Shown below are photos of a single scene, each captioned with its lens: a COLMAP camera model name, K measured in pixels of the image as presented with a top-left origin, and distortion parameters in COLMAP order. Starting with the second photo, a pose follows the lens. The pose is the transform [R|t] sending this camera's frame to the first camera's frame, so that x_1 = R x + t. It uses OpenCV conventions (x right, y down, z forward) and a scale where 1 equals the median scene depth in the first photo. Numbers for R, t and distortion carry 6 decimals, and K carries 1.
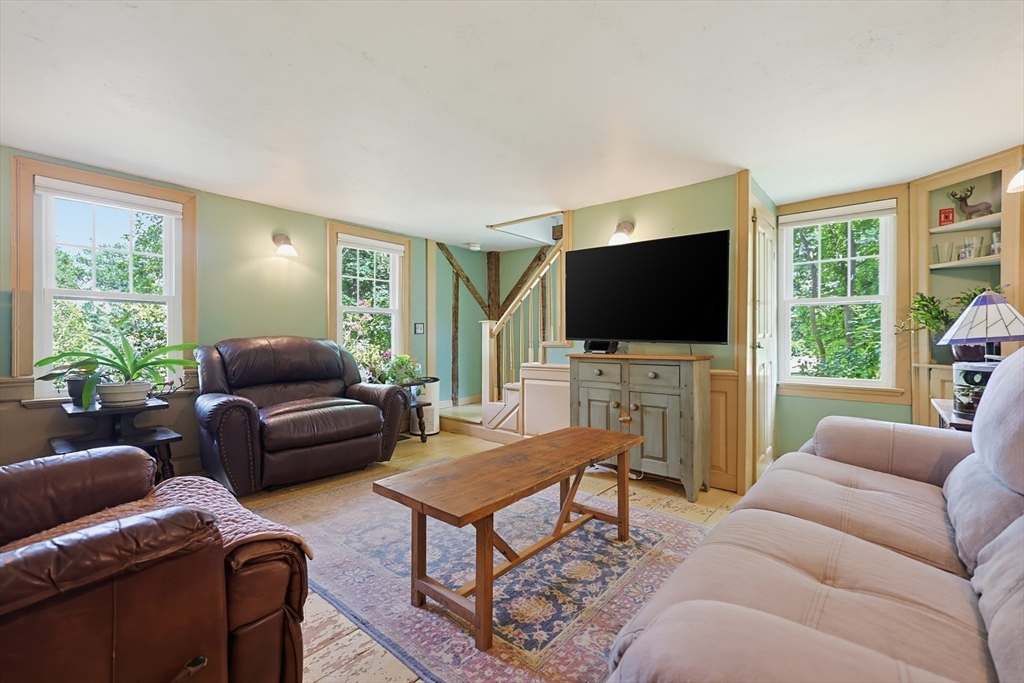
lens RADIAL K [[434.0, 0, 509.7], [0, 434.0, 340.7], [0, 0, 1]] dist [-0.001015, 0.000147]
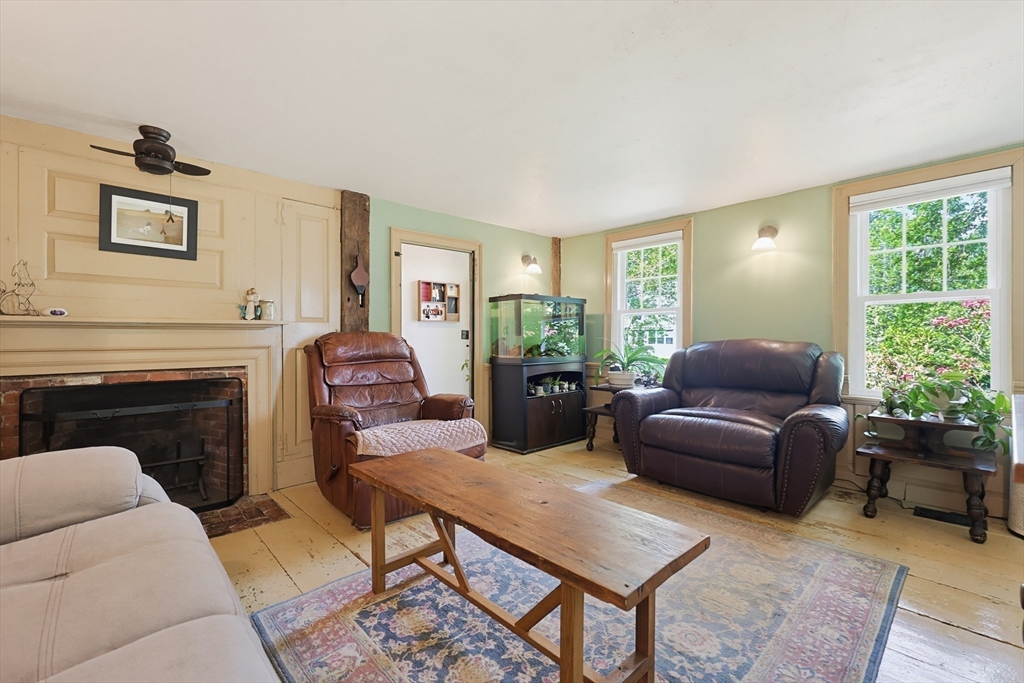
lens RADIAL K [[442.1, 0, 518.8], [0, 442.1, 342.6], [0, 0, 1]] dist [0.001023, 0.000318]
pose [[-0.102078, 0.008501, -0.994740, 0.526741], [-0.005461, 0.999944, 0.009105, -0.010710], [0.994761, 0.006361, -0.102026, 0.693238]]
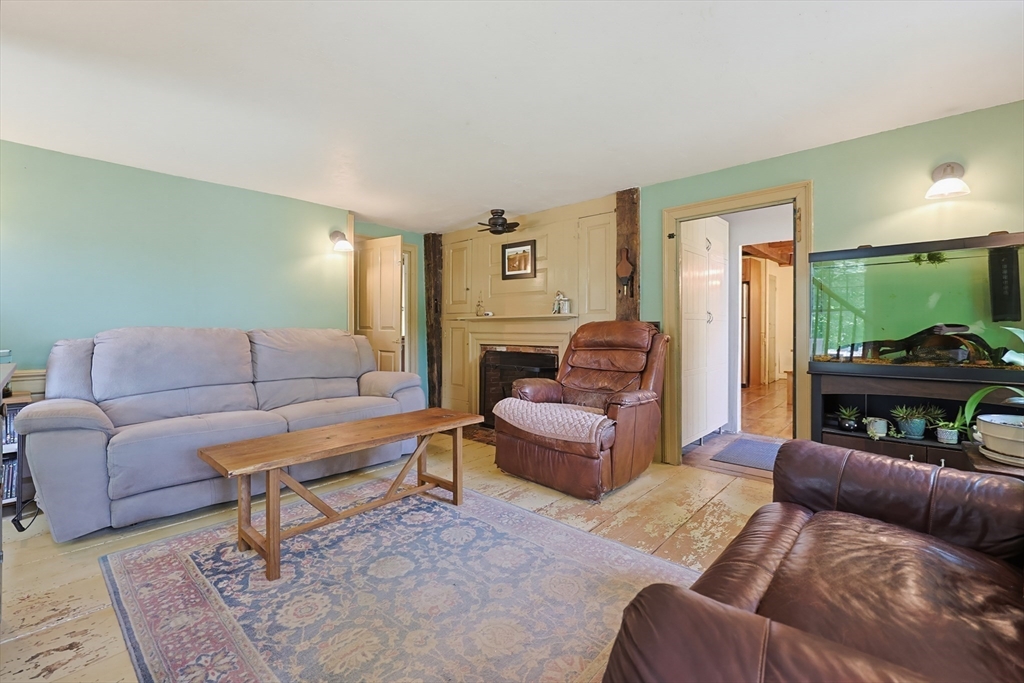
lens RADIAL K [[440.3, 0, 508.0], [0, 440.3, 339.9], [0, 0, 1]] dist [-0.000569, 0.000060]
pose [[-0.999514, -0.005107, 0.030736, -0.228606], [-0.003977, 0.999317, 0.036725, -0.017470], [-0.030903, 0.036585, -0.998853, 1.332787]]
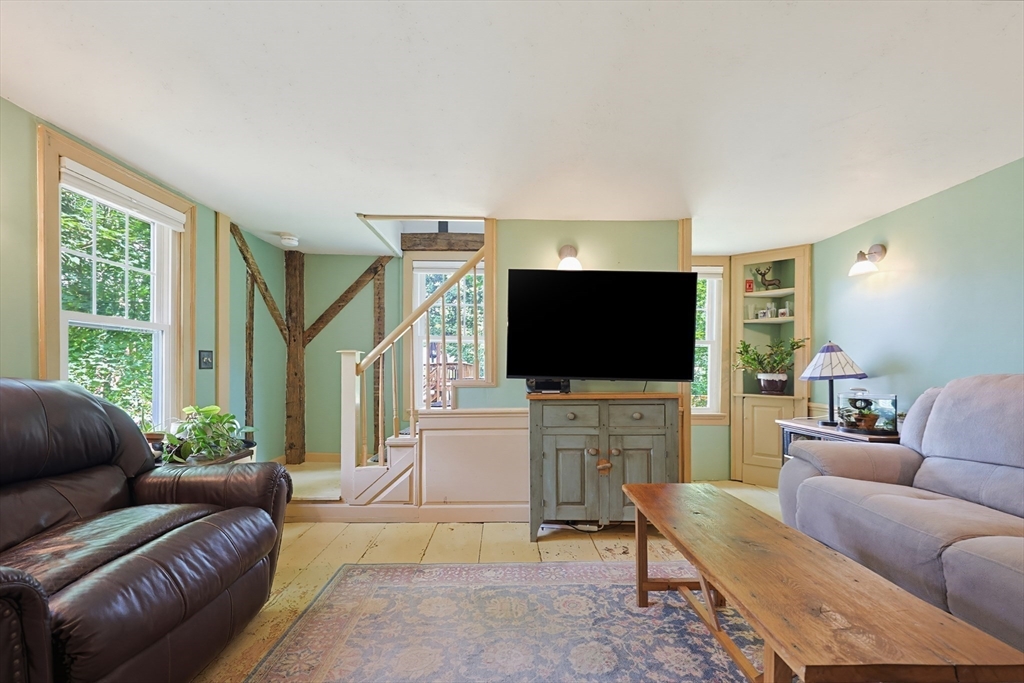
lens RADIAL K [[448.5, 0, 513.3], [0, 448.5, 371.3], [0, 0, 1]] dist [-0.002403, -0.000105]
pose [[0.752602, 0.000547, 0.658476, -0.462489], [0.003828, 0.999979, -0.005205, -0.011284], [-0.658465, 0.006438, 0.752584, 0.408000]]
